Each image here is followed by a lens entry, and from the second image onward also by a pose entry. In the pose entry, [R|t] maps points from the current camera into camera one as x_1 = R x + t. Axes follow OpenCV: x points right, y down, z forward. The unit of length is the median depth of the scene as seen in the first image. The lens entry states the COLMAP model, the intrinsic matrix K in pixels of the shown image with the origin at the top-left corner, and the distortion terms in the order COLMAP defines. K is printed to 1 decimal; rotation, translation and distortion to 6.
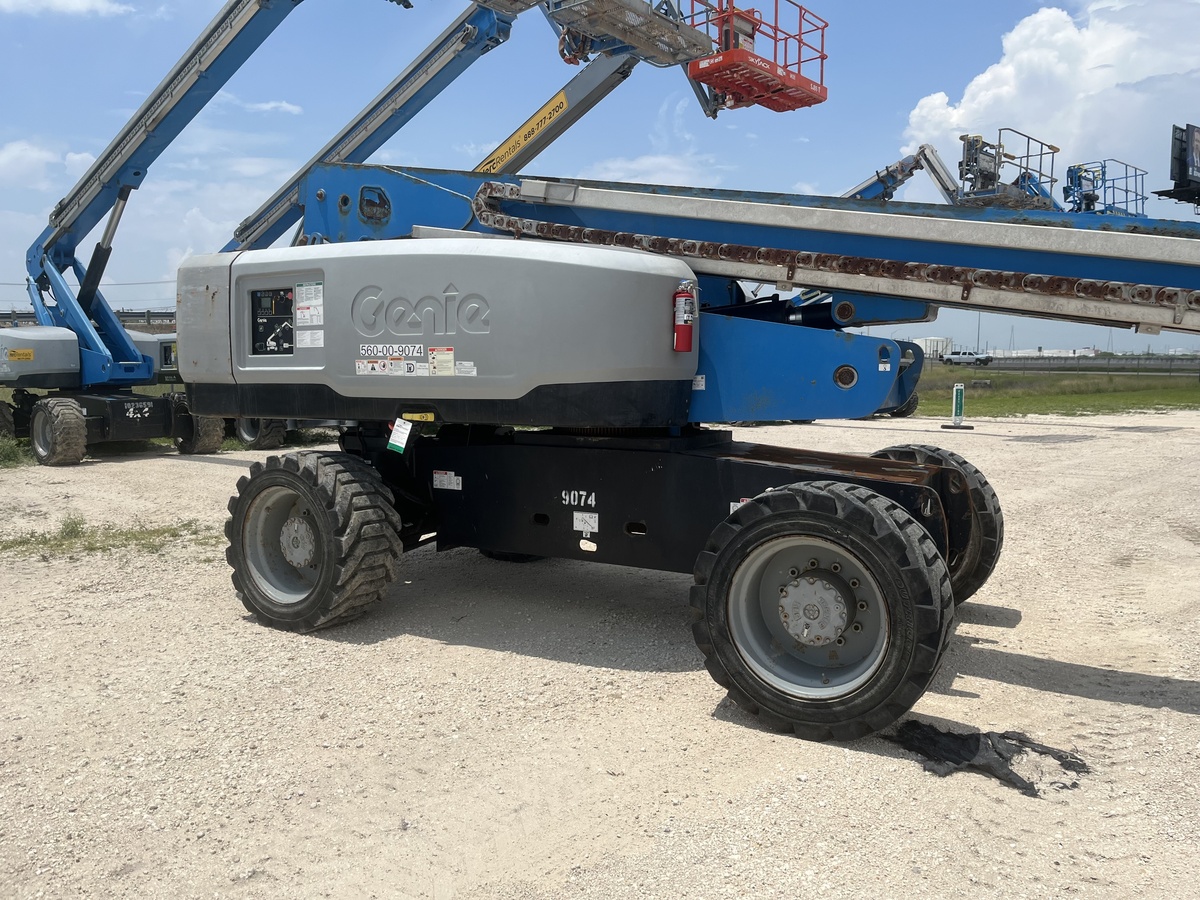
lens RADIAL K [[903.6, 0, 610.1], [0, 903.6, 447.0], [0, 0, 1]] dist [0.025658, -0.001940]
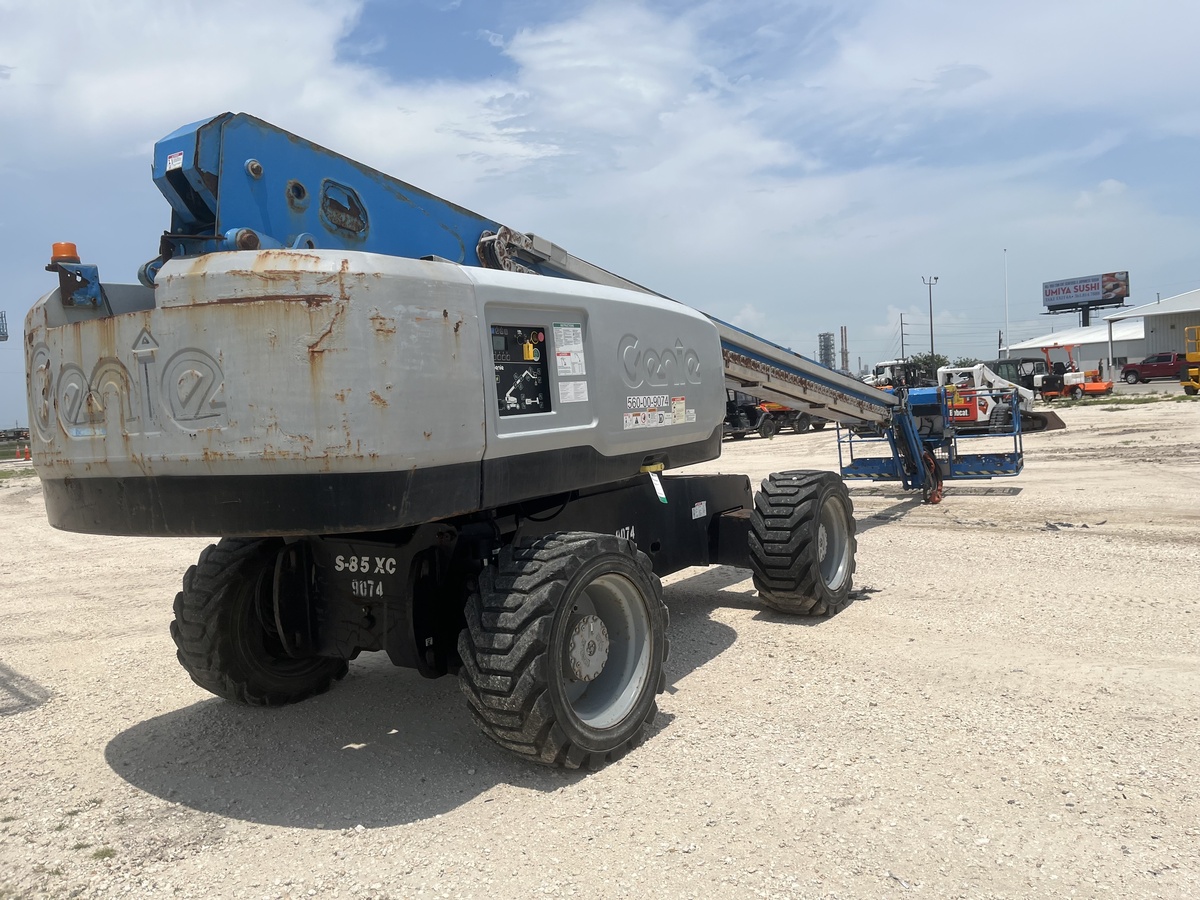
lens RADIAL K [[903.6, 0, 610.1], [0, 903.6, 447.0], [0, 0, 1]] dist [0.025658, -0.001940]
pose [[0.085684, -0.057897, 0.994639, -1.154503], [0.148688, 0.987874, 0.044694, -0.103331], [-0.985165, 0.144062, 0.093253, 0.914150]]
